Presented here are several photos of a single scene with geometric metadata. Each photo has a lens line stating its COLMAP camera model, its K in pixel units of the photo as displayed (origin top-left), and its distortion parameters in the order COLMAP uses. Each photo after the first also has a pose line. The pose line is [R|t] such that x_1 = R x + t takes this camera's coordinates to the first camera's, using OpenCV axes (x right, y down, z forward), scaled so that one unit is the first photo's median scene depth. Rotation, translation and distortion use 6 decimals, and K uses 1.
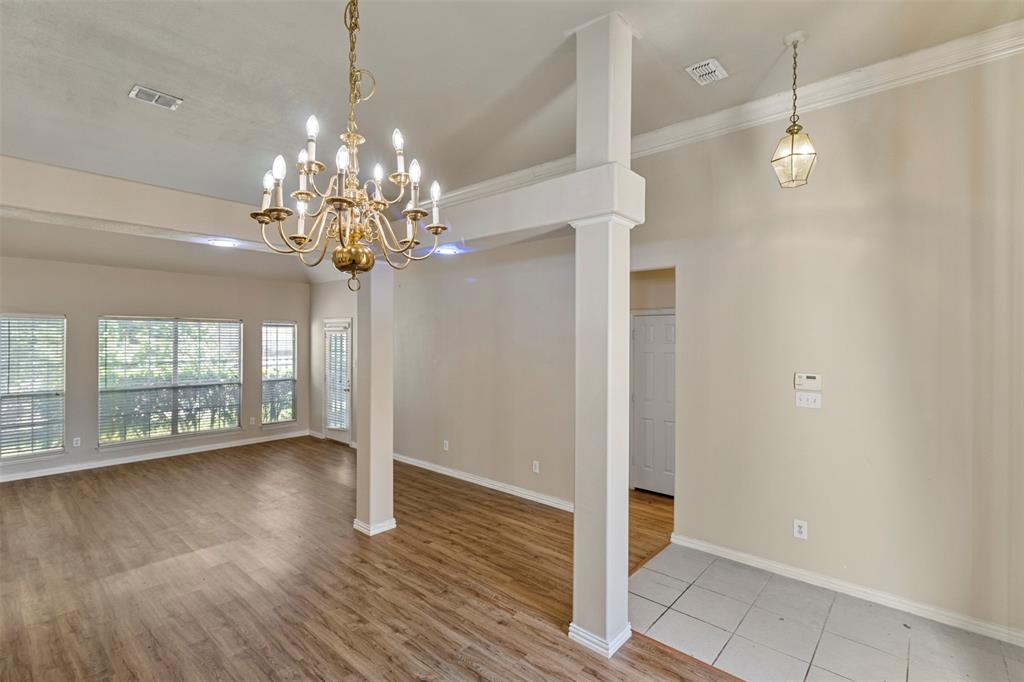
lens RADIAL K [[476.2, 0, 516.8], [0, 476.2, 337.4], [0, 0, 1]] dist [0.001730, 0.000311]
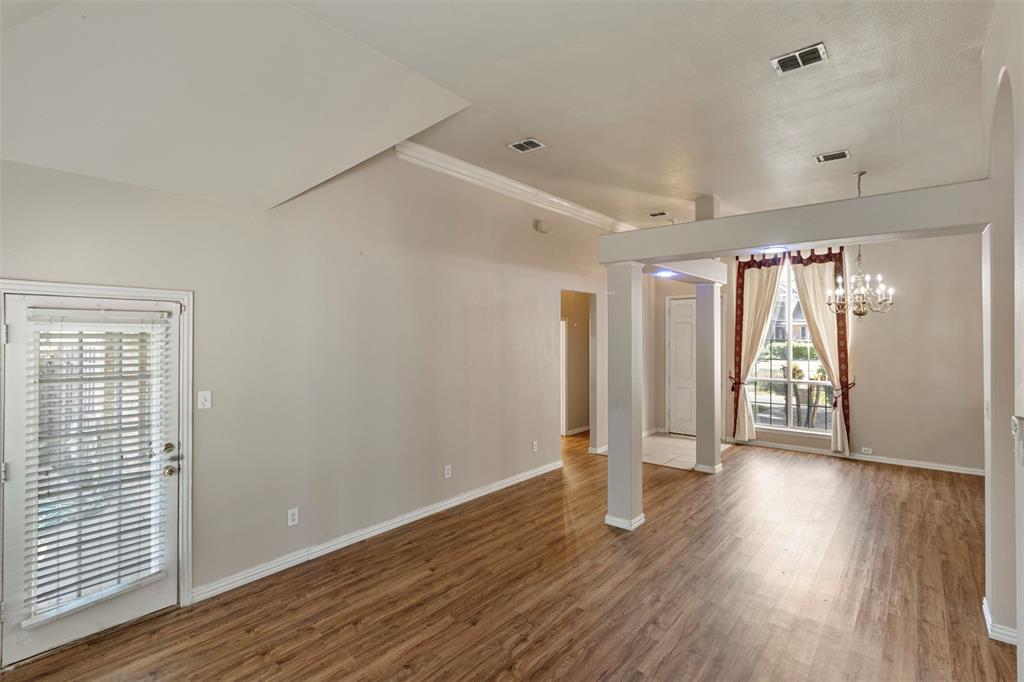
lens RADIAL K [[482.5, 0, 512.7], [0, 482.5, 309.3], [0, 0, 1]] dist [0.002091, 0.000265]
pose [[-0.015529, 0.045649, 0.998837, -1.185519], [0.000960, 0.998958, -0.045639, -0.007758], [-0.999879, 0.000250, -0.015556, 1.107718]]
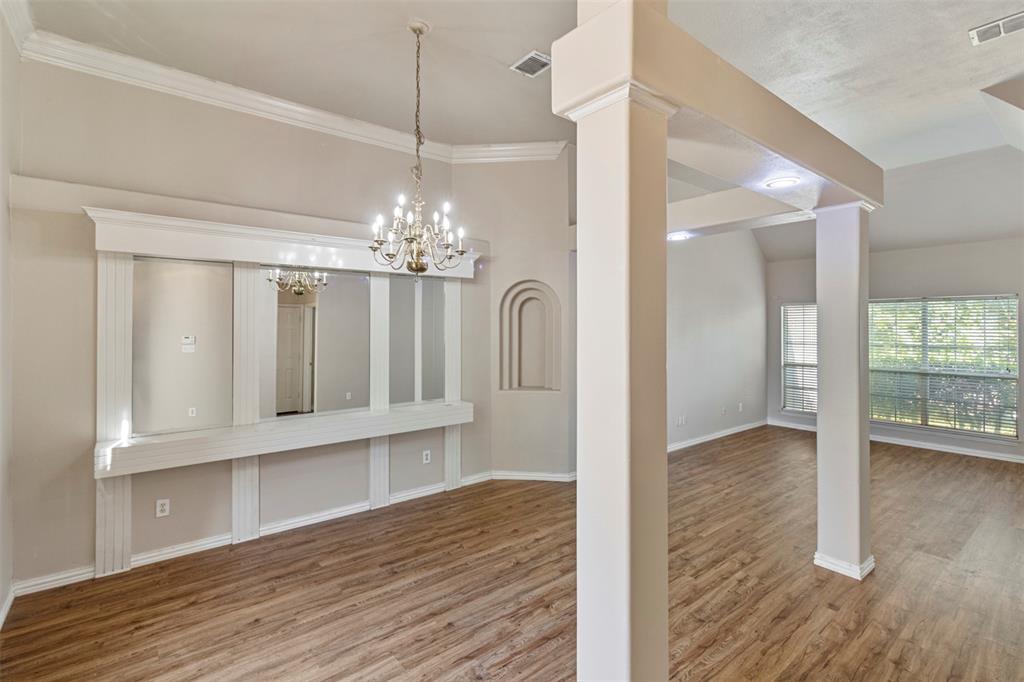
lens RADIAL K [[475.7, 0, 508.7], [0, 475.7, 322.4], [0, 0, 1]] dist [0.000198, -0.000077]
pose [[-0.188851, -0.014187, -0.981903, 0.467799], [-0.001084, 0.999898, -0.014239, 0.029299], [0.982005, -0.001625, -0.188847, 0.554957]]
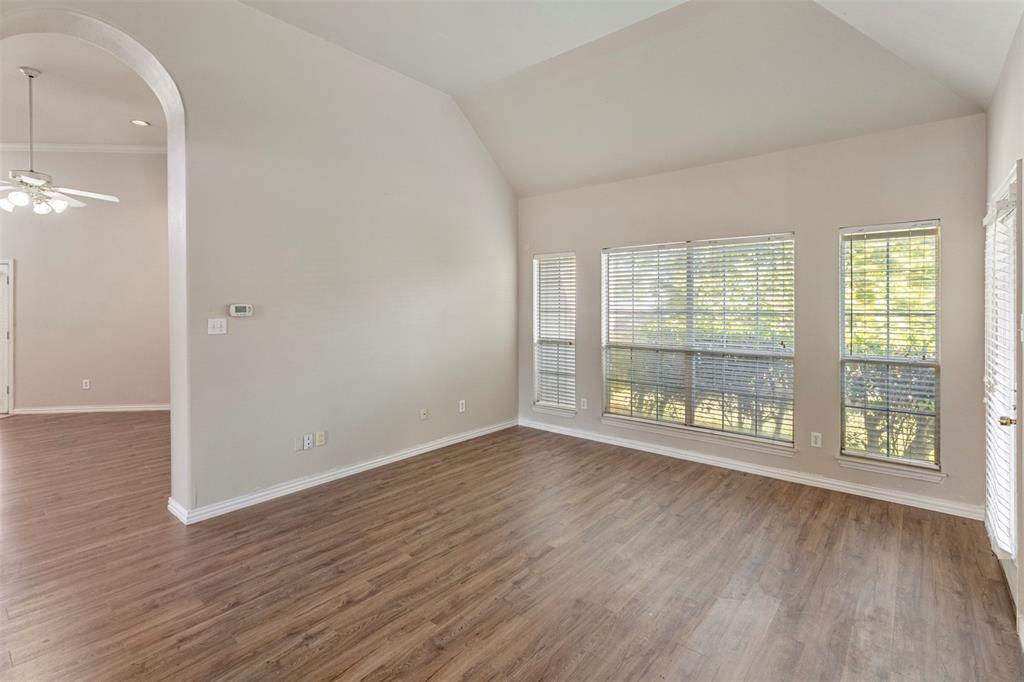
lens RADIAL K [[482.5, 0, 512.7], [0, 482.5, 309.3], [0, 0, 1]] dist [0.002091, 0.000265]
pose [[0.008891, 0.002408, -0.999958, -0.111420], [0.004537, 0.999987, 0.002449, 0.065798], [0.999950, -0.004559, 0.008880, 1.079234]]
